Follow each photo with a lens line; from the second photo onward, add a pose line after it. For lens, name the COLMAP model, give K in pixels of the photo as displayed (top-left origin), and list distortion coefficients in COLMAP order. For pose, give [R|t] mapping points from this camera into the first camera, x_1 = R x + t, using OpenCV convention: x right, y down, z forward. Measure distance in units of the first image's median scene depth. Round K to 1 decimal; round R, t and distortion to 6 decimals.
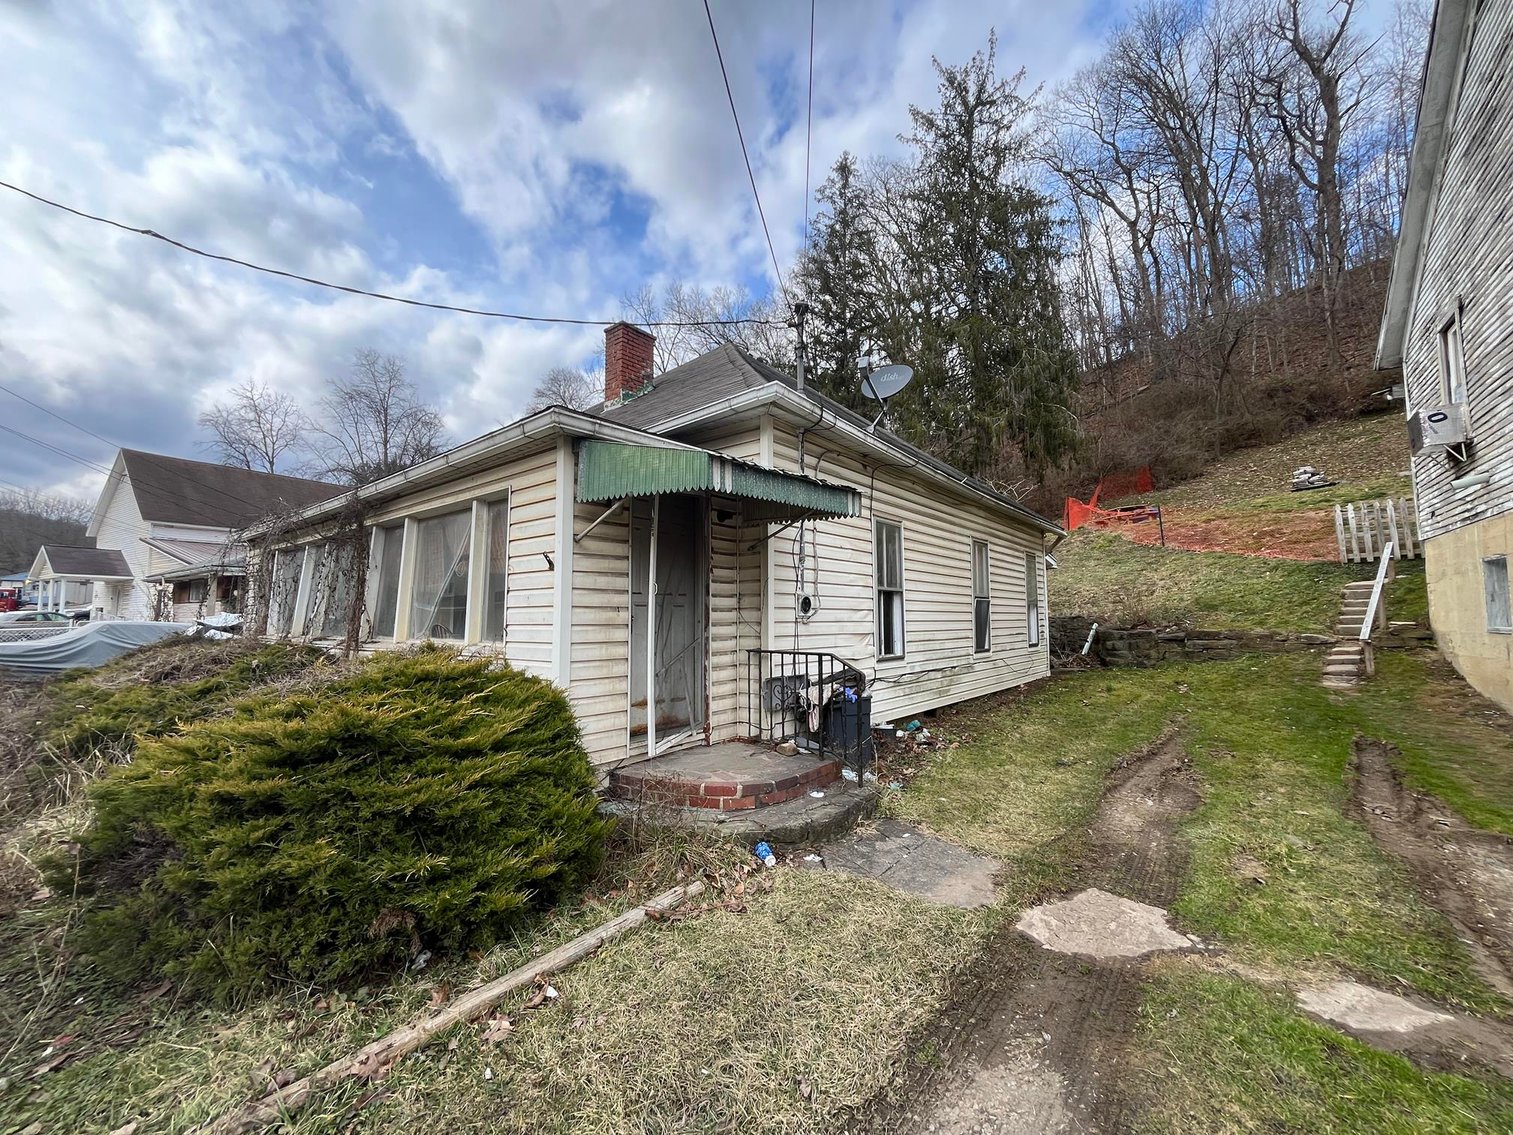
lens RADIAL K [[612.3, 0, 756.5], [0, 612.3, 569.7], [0, 0, 1]] dist [-0.003085, -0.000282]
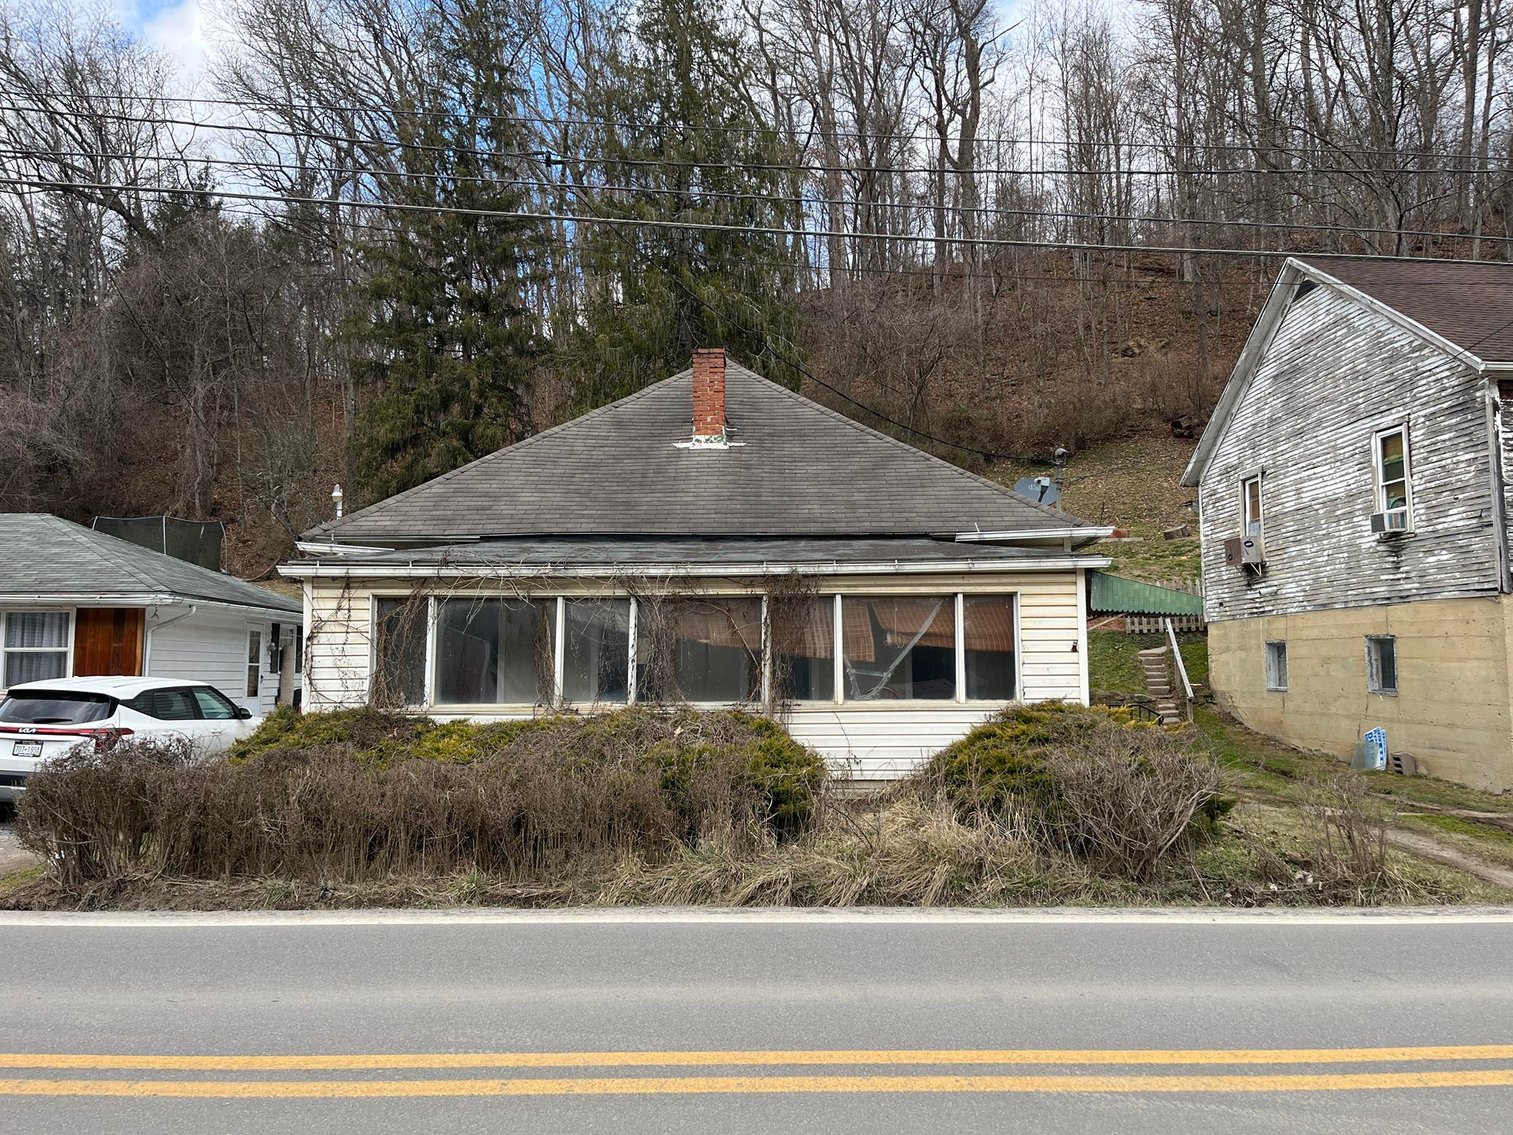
lens RADIAL K [[1149.6, 0, 759.7], [0, 1149.6, 573.5], [0, 0, 1]] dist [0.060179, -0.072288]
pose [[0.778788, 0.055019, 0.624870, -1.303921], [-0.045496, 0.998477, -0.031213, -0.032780], [-0.625636, -0.004121, 0.780105, -0.370879]]
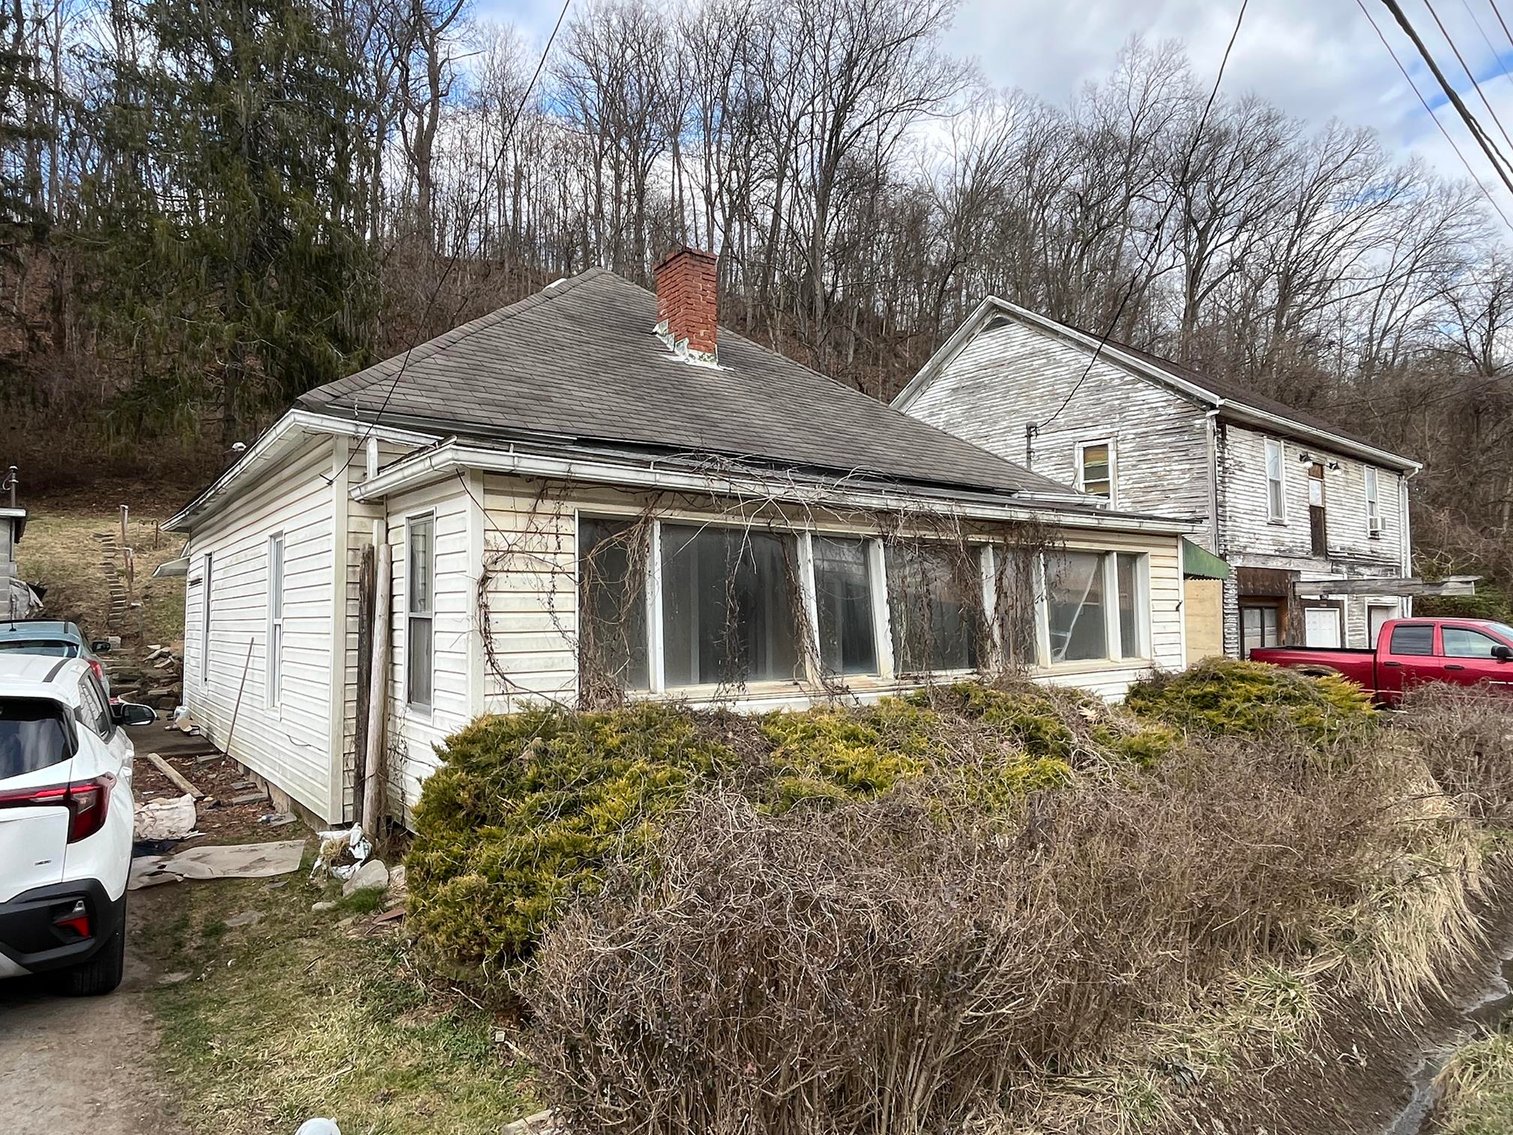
lens RADIAL K [[920.8, 0, 757.4], [0, 920.8, 567.0], [0, 0, 1]] dist [-0.005043, -0.000470]
pose [[0.232906, 0.055250, 0.970929, -1.410045], [-0.069023, 0.996806, -0.040165, 0.028044], [-0.970047, -0.057662, 0.235975, 0.705496]]
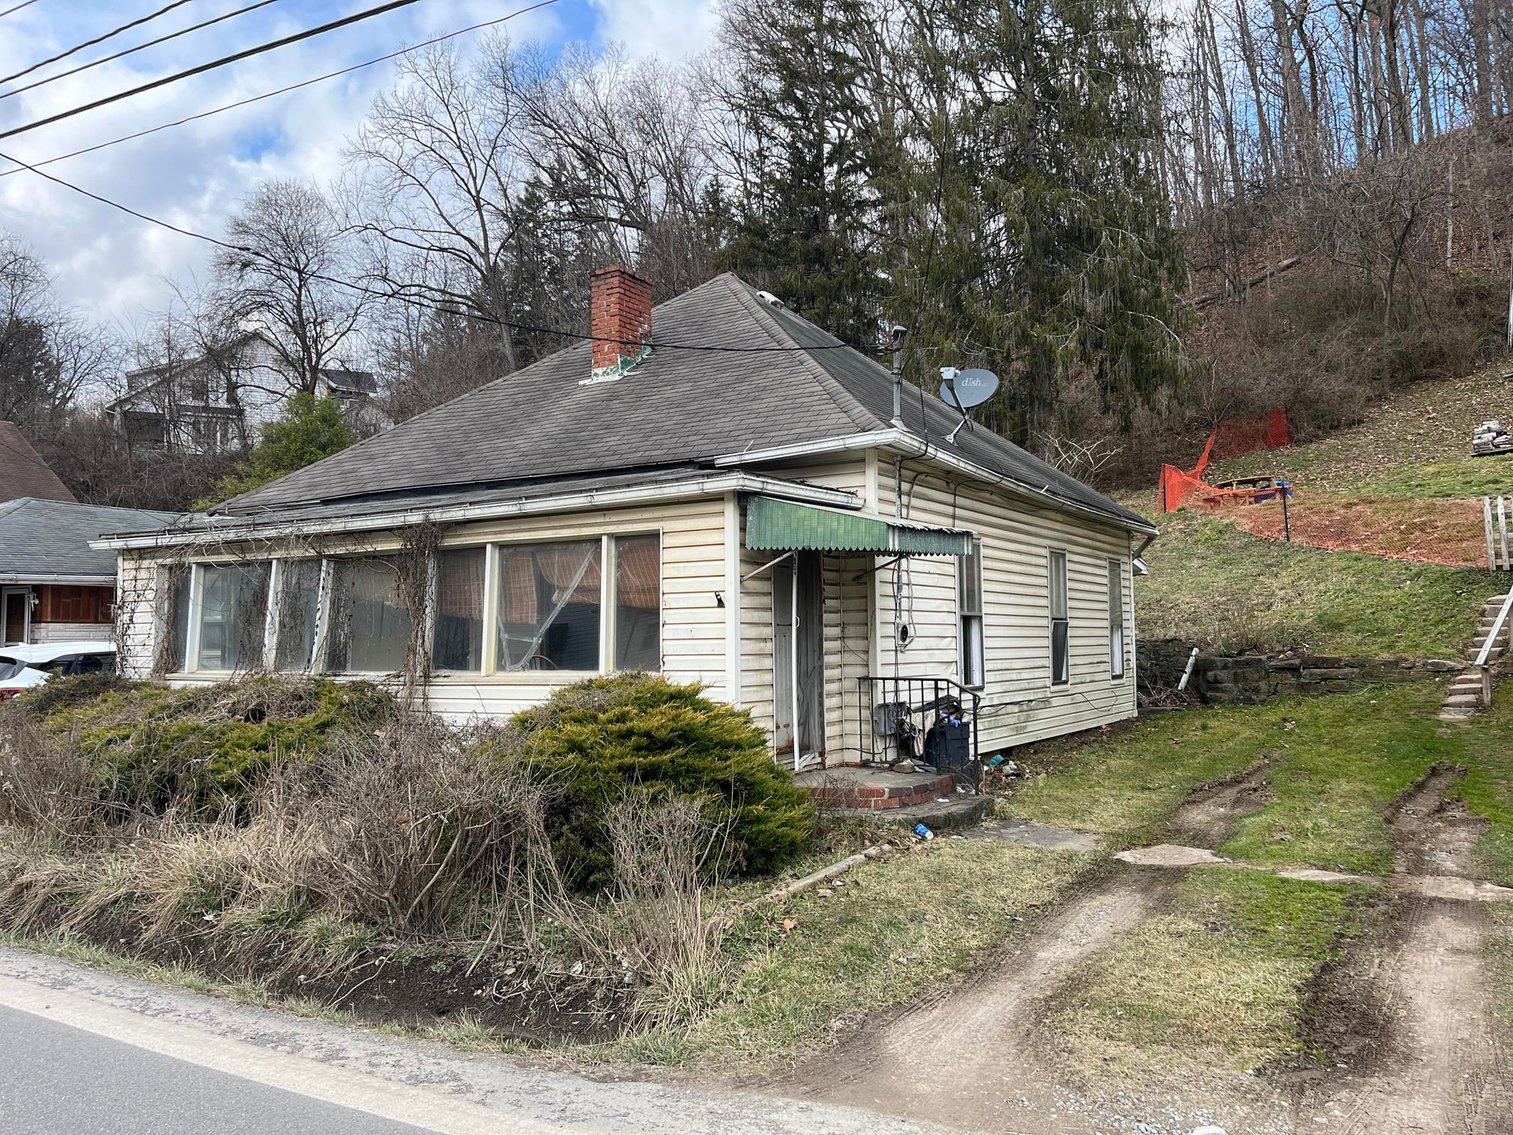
lens RADIAL K [[1149.6, 0, 752.9], [0, 1149.6, 569.3], [0, 0, 1]] dist [0.060179, -0.072288]
pose [[0.992176, 0.000099, 0.124846, -0.251268], [-0.002276, 0.999848, 0.017301, -0.049844], [-0.124826, -0.017450, 0.992025, -0.526905]]
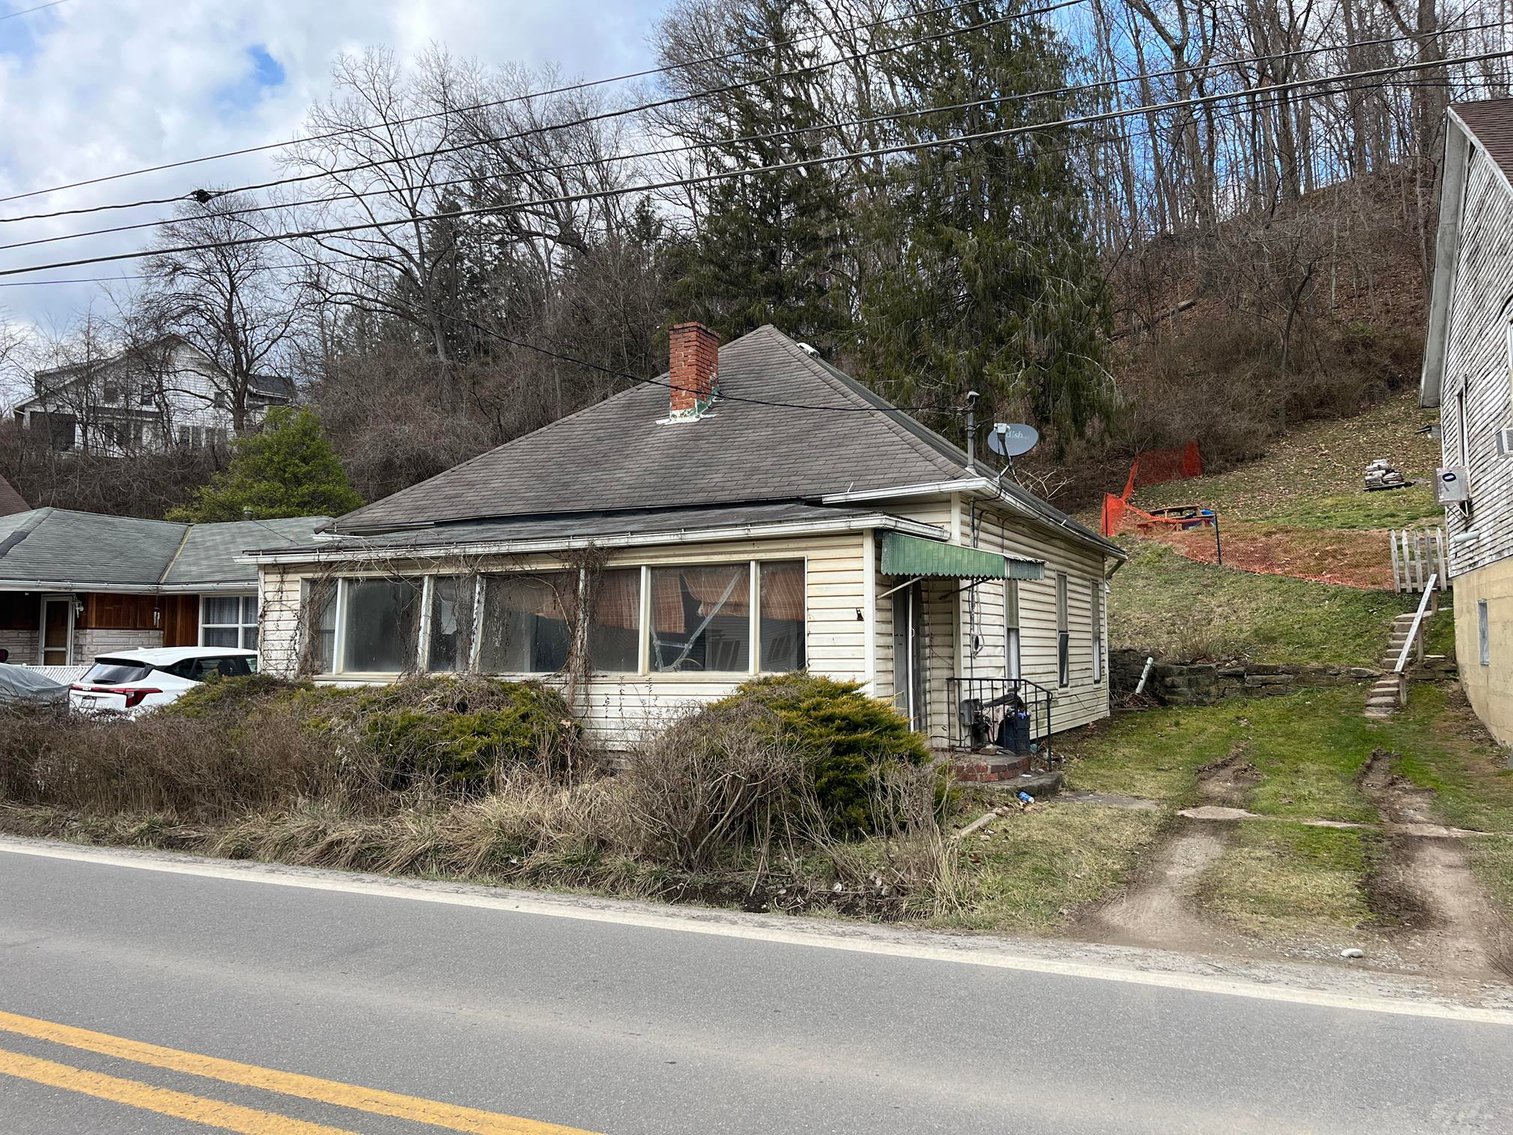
lens RADIAL K [[1149.6, 0, 756.7], [0, 1149.6, 567.9], [0, 0, 1]] dist [0.060179, -0.072288]
pose [[0.975559, 0.012671, 0.219370, -0.537834], [-0.014411, 0.999876, 0.006336, -0.063080], [-0.219263, -0.009342, 0.975621, -0.725874]]
